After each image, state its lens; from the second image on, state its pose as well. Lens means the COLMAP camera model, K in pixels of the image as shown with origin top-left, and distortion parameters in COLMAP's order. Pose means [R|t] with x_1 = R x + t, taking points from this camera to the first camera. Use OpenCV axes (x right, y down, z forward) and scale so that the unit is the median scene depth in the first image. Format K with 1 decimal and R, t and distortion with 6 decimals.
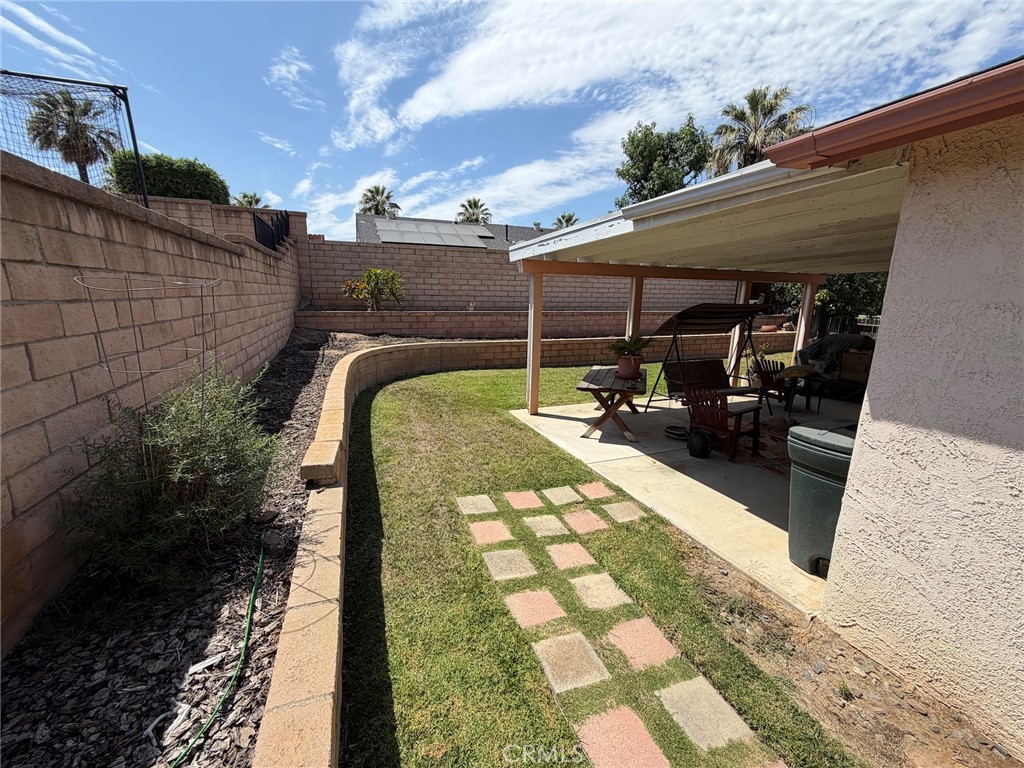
lens RADIAL K [[404.1, 0, 504.2], [0, 404.1, 383.6], [0, 0, 1]] dist [-0.008903, 0.000881]
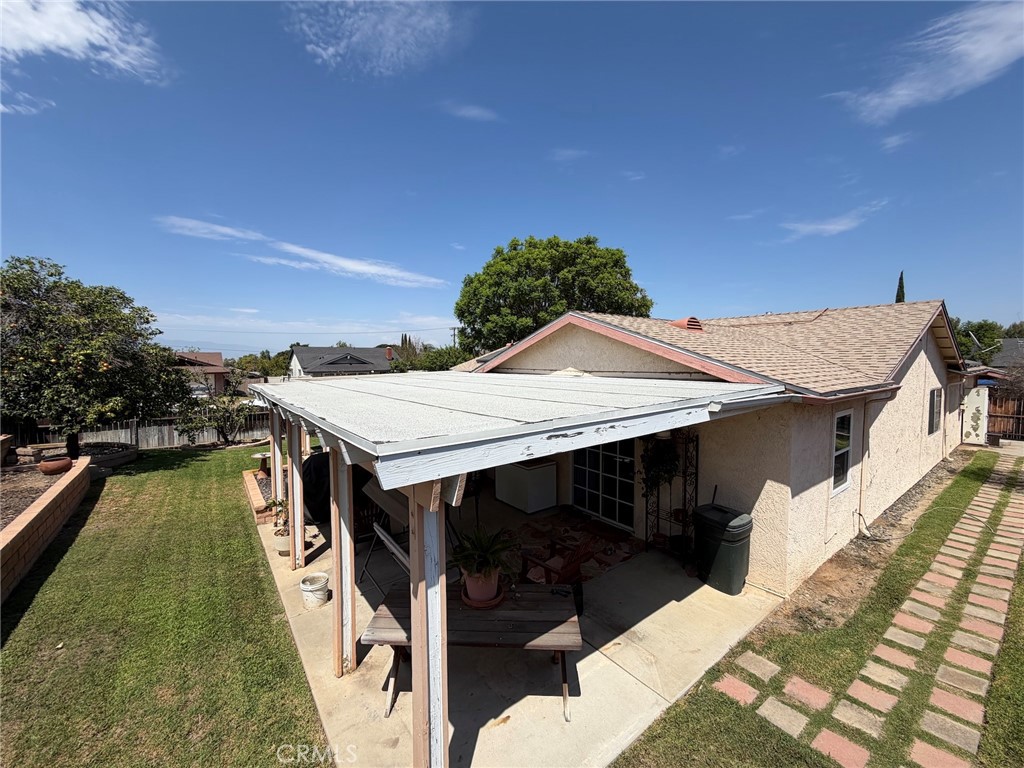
lens RADIAL K [[404.1, 0, 511.8], [0, 404.1, 381.1], [0, 0, 1]] dist [-0.008903, 0.000881]
pose [[-0.273274, -0.062326, 0.959915, -0.545868], [0.202555, 0.971796, 0.120762, -0.737362], [-0.940368, 0.227437, -0.252942, 1.796462]]
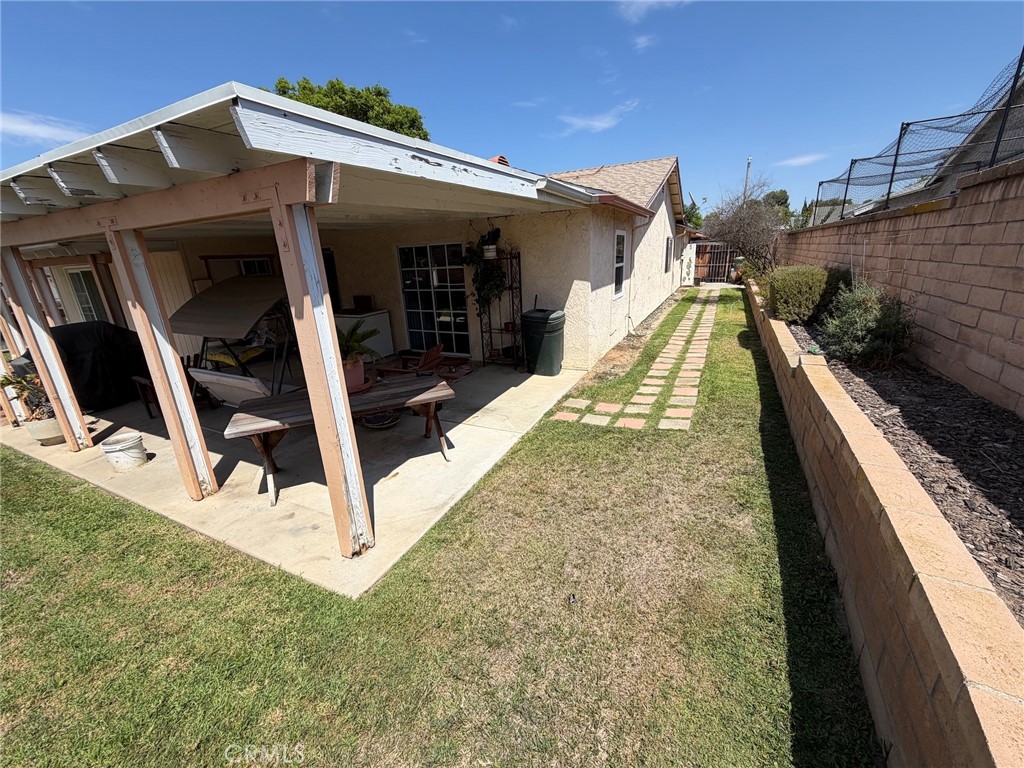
lens RADIAL K [[404.1, 0, 512.4], [0, 404.1, 381.2], [0, 0, 1]] dist [-0.008903, 0.000881]
pose [[-0.679595, -0.203391, 0.704828, -0.589458], [0.189437, 0.879552, 0.436466, -0.461693], [-0.708706, 0.430141, -0.559209, 2.028681]]
